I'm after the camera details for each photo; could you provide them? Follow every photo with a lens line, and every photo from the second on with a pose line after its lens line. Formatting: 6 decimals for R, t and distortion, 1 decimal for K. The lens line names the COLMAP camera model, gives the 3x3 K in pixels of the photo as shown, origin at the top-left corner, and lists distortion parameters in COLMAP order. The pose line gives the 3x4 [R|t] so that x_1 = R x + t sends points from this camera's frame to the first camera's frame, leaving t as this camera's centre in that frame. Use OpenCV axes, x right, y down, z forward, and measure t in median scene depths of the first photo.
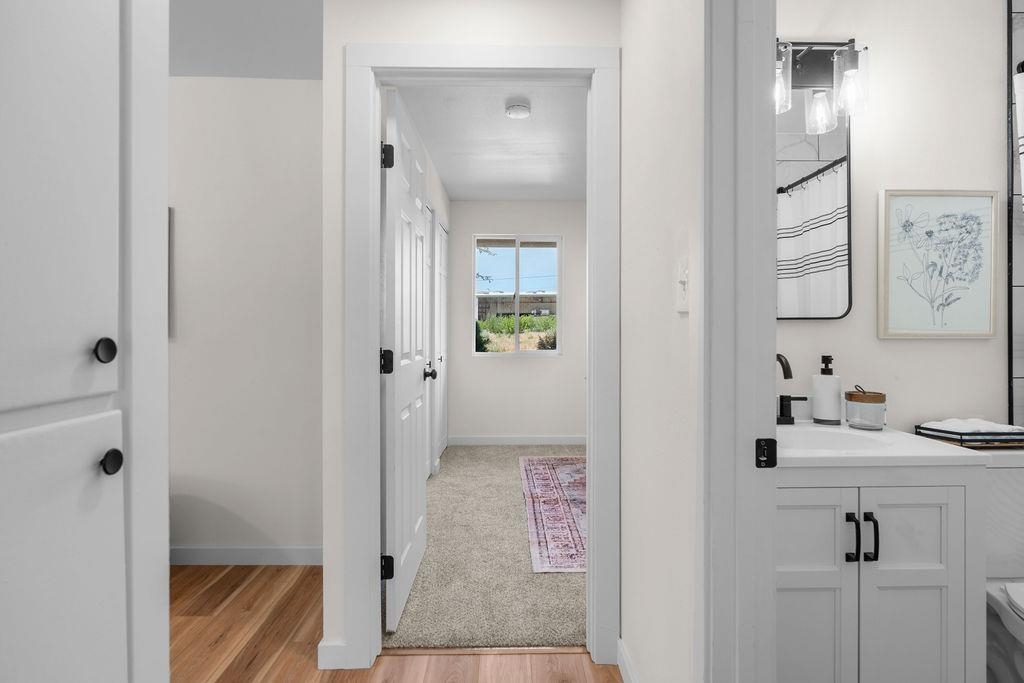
lens RADIAL K [[511.0, 0, 509.5], [0, 511.0, 325.6], [0, 0, 1]] dist [-0.009201, 0.002356]
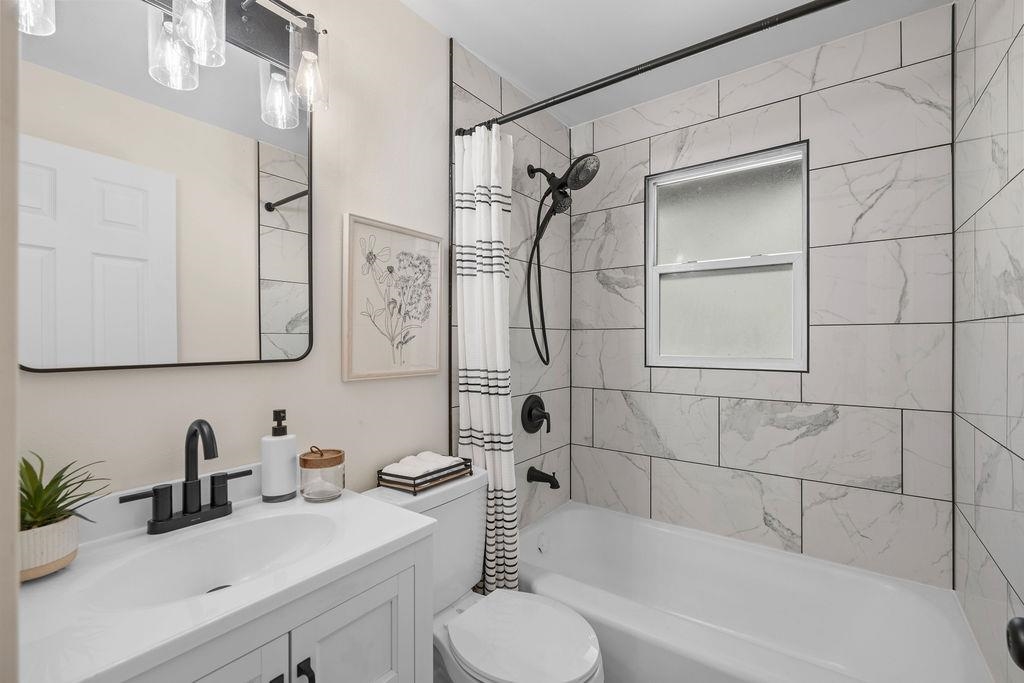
lens RADIAL K [[452.7, 0, 511.0], [0, 452.7, 341.7], [0, 0, 1]] dist [0.000492, -0.000578]
pose [[0.606064, -0.000738, 0.795415, 0.283650], [-0.004006, 0.999984, 0.003981, -0.048258], [-0.795406, -0.005599, 0.606051, 0.298654]]
